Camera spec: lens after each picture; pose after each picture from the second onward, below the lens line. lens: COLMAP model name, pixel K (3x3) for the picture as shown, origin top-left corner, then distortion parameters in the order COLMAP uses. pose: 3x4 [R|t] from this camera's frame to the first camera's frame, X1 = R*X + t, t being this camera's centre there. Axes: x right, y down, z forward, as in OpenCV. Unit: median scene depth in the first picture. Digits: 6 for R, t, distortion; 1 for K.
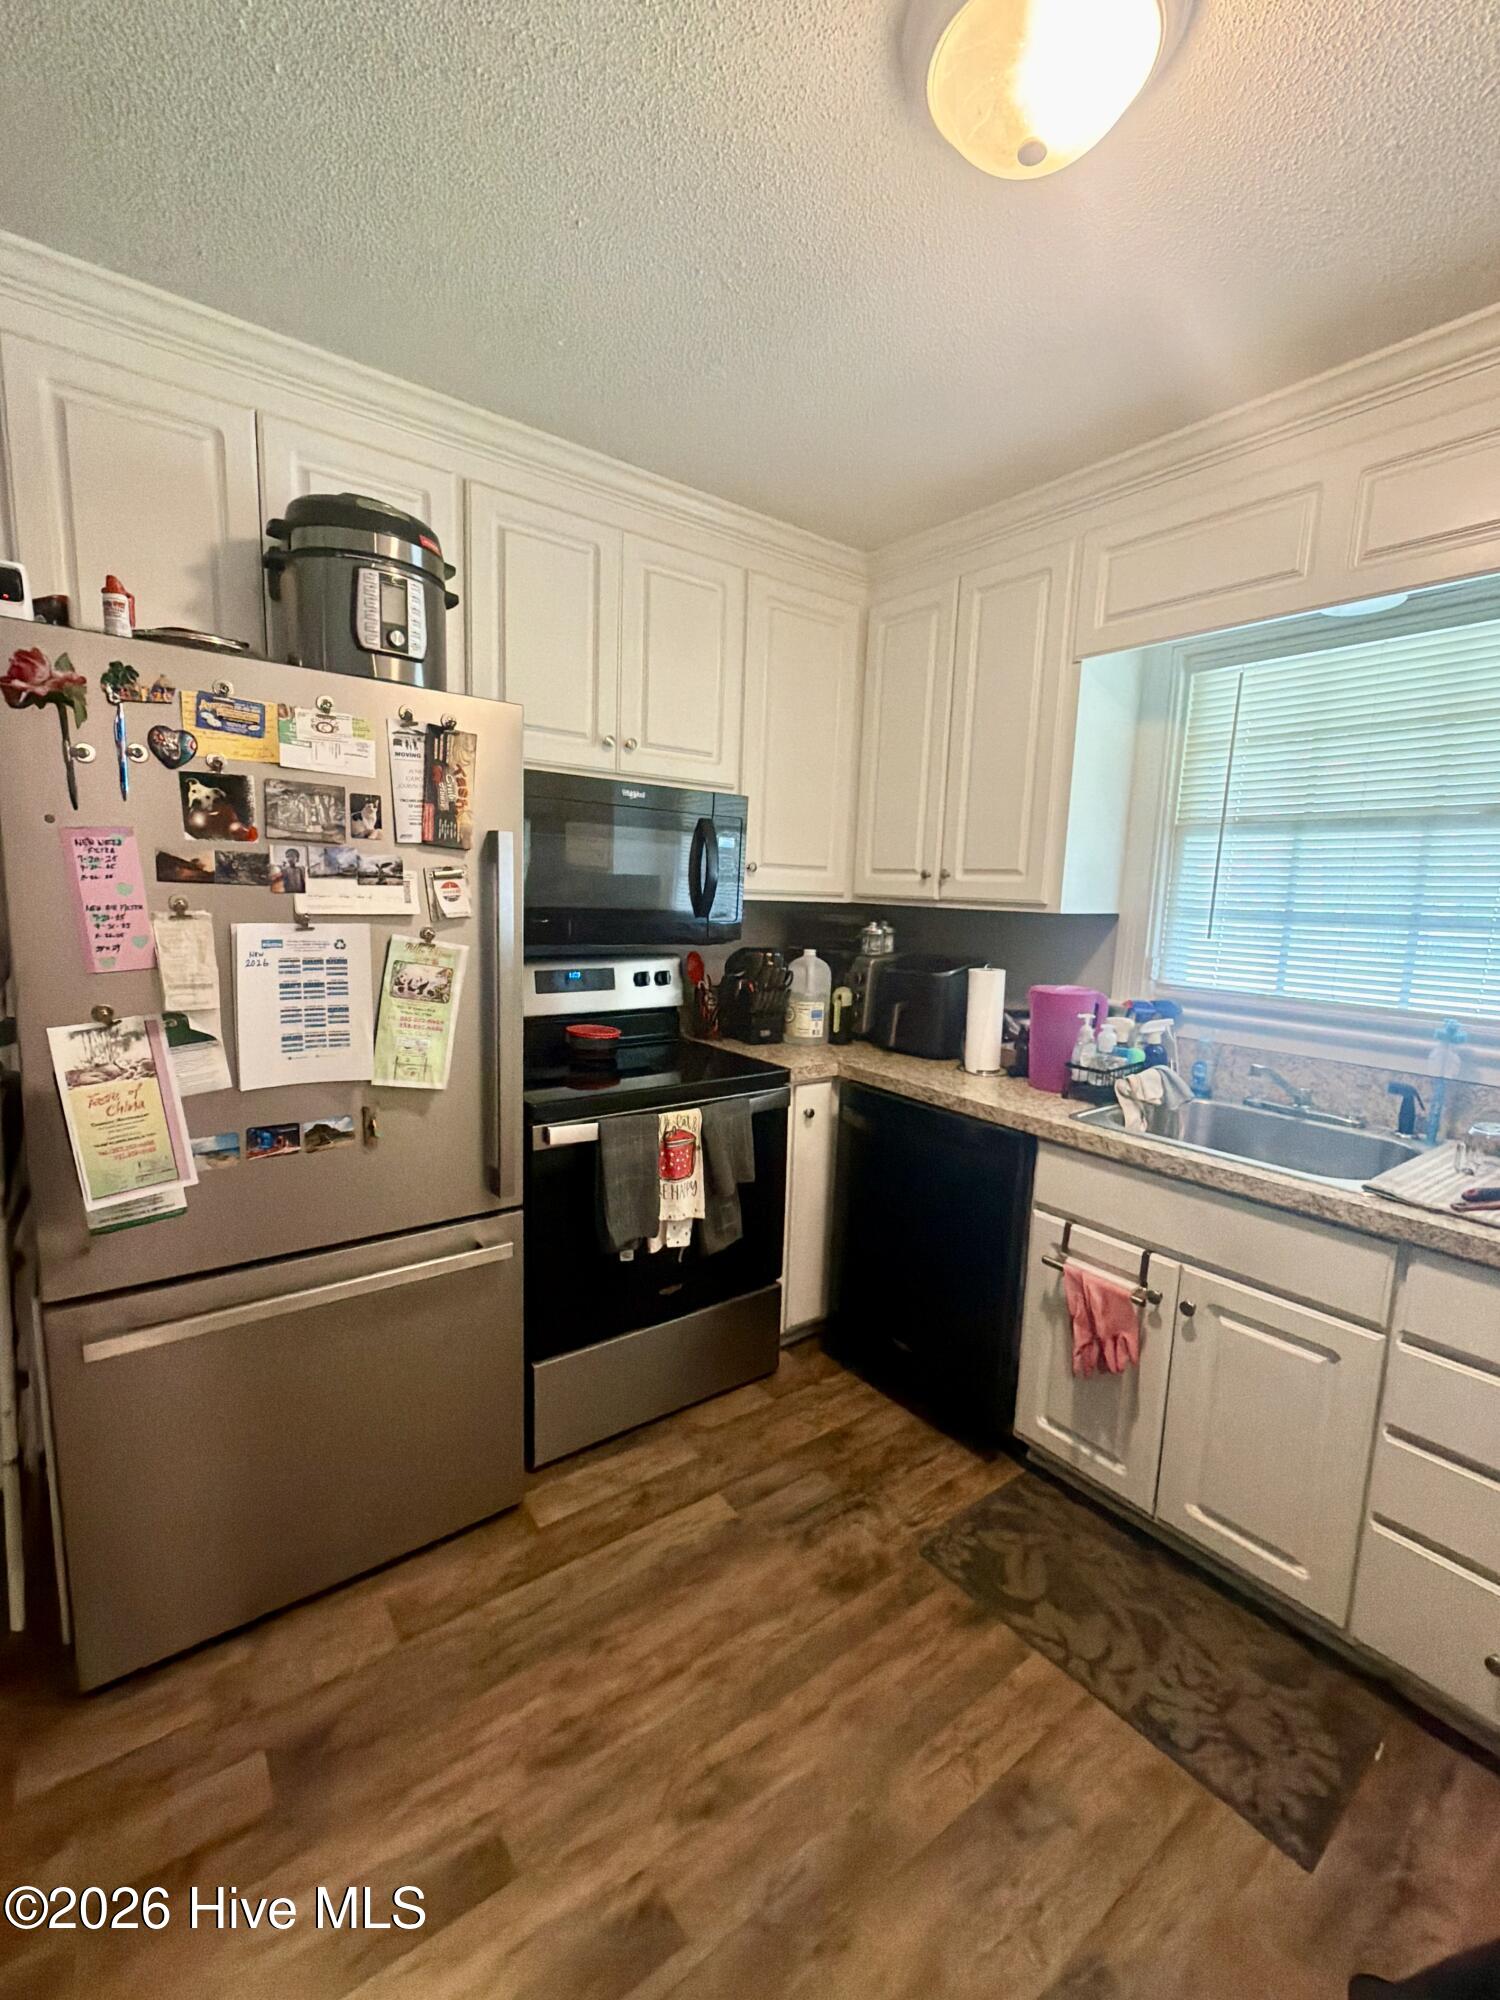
lens RADIAL K [[841.5, 0, 749.4], [0, 841.5, 1011.2], [0, 0, 1]] dist [0.000338, 0.000062]
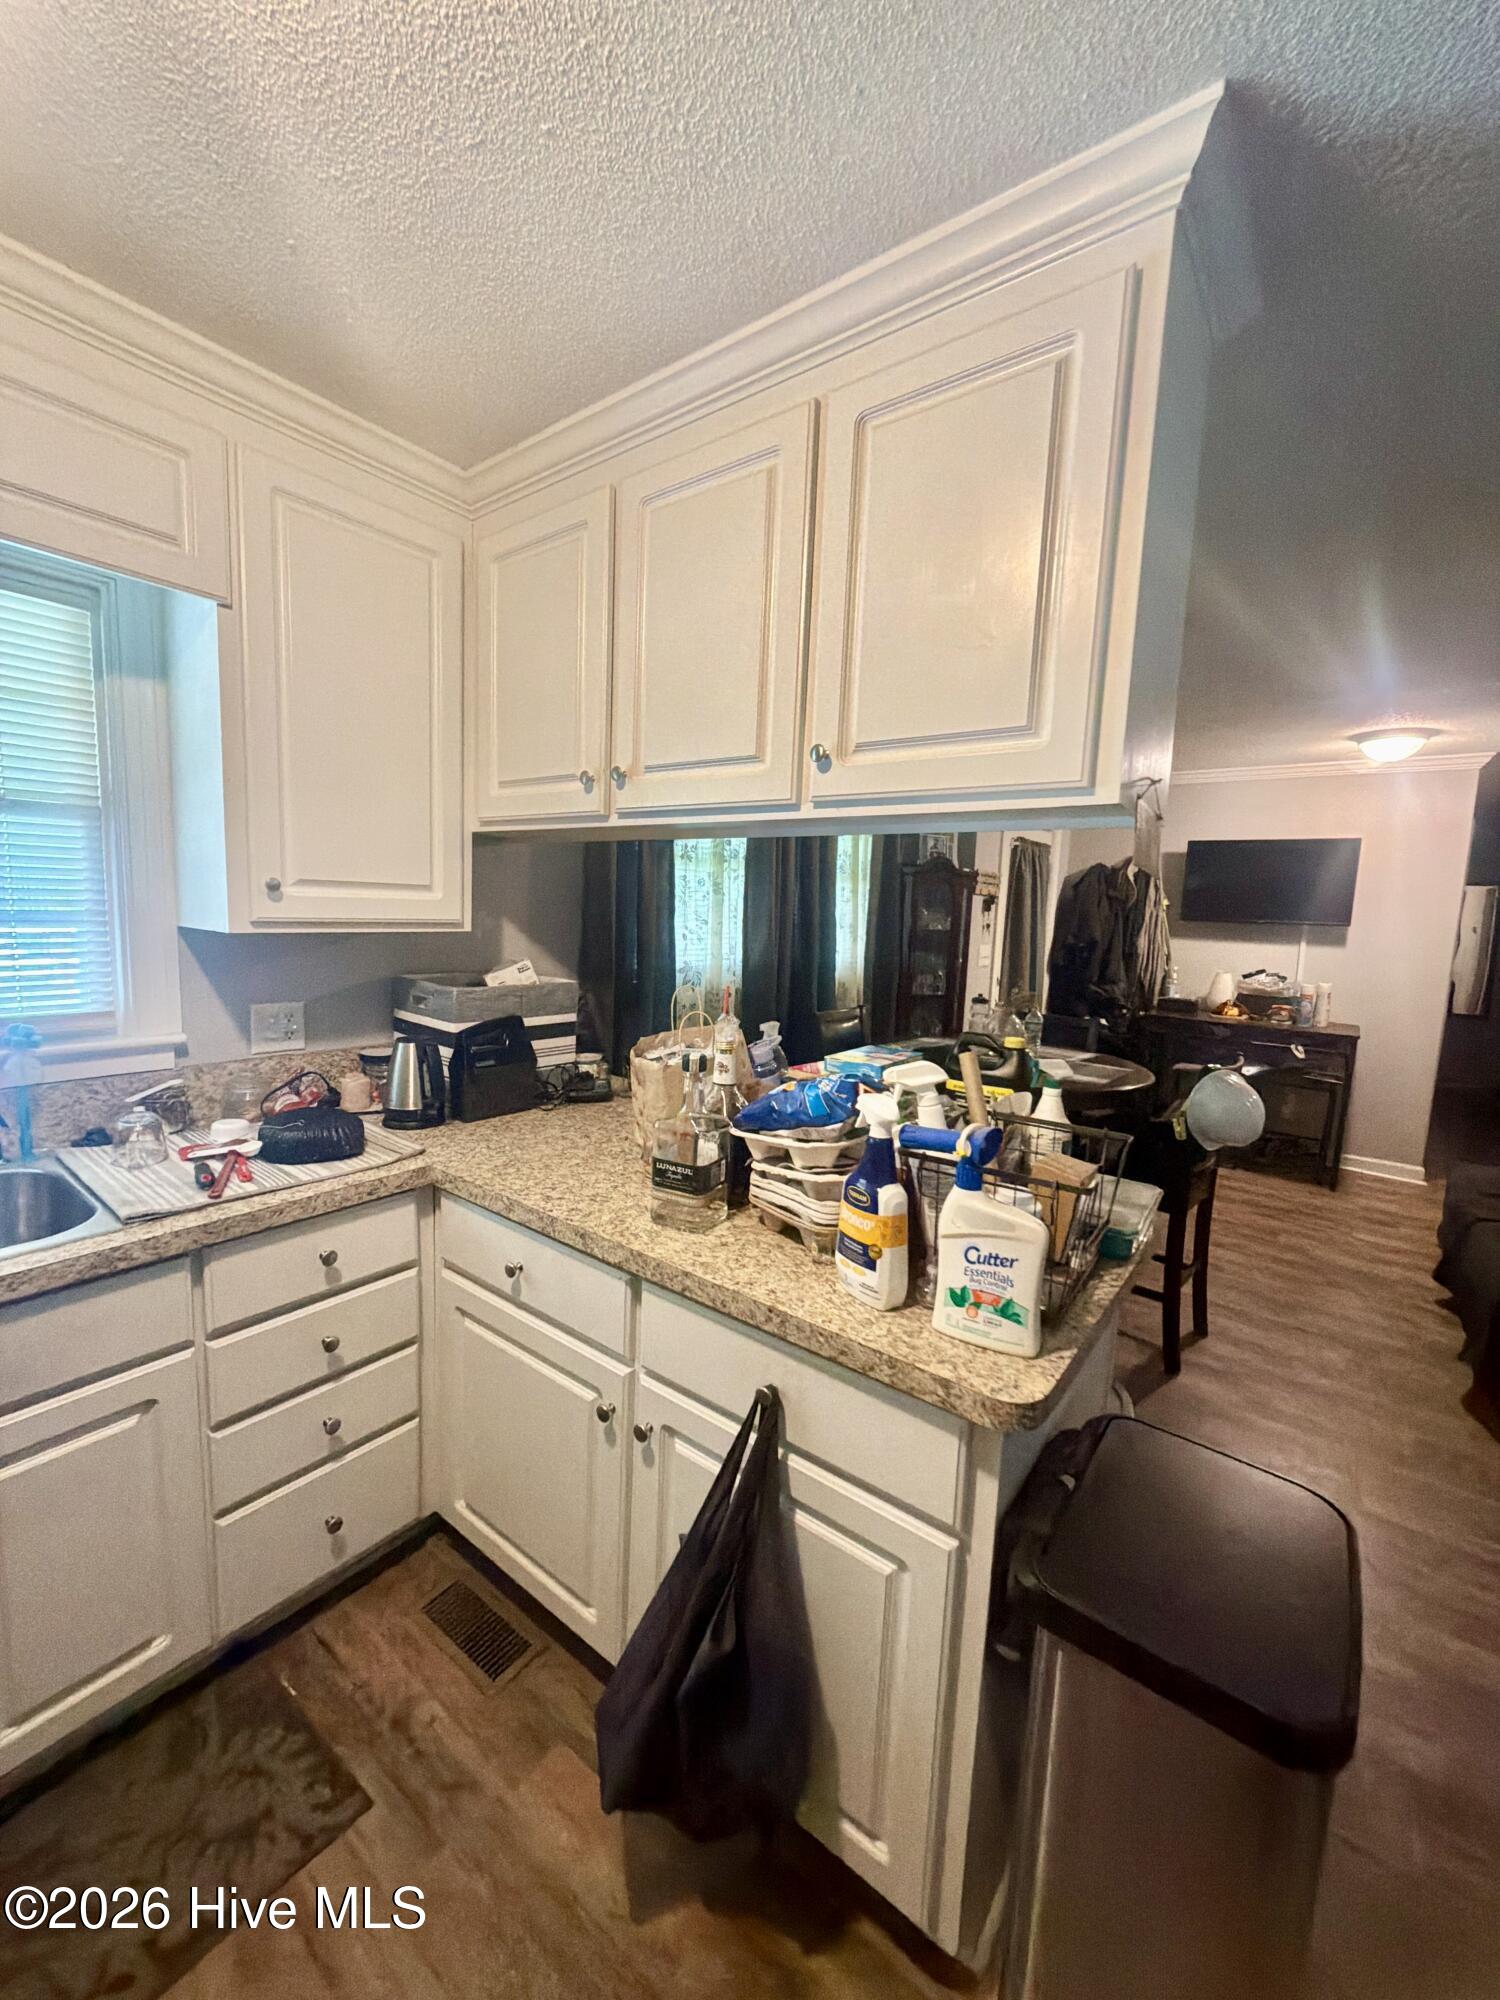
lens RADIAL K [[797.3, 0, 752.3], [0, 797.3, 996.9], [0, 0, 1]] dist [0.000316, 0.000533]
pose [[-0.261673, -0.155182, 0.952600, -0.243347], [0.090126, 0.978748, 0.184198, -0.129696], [-0.960939, 0.134053, -0.242126, 0.527952]]
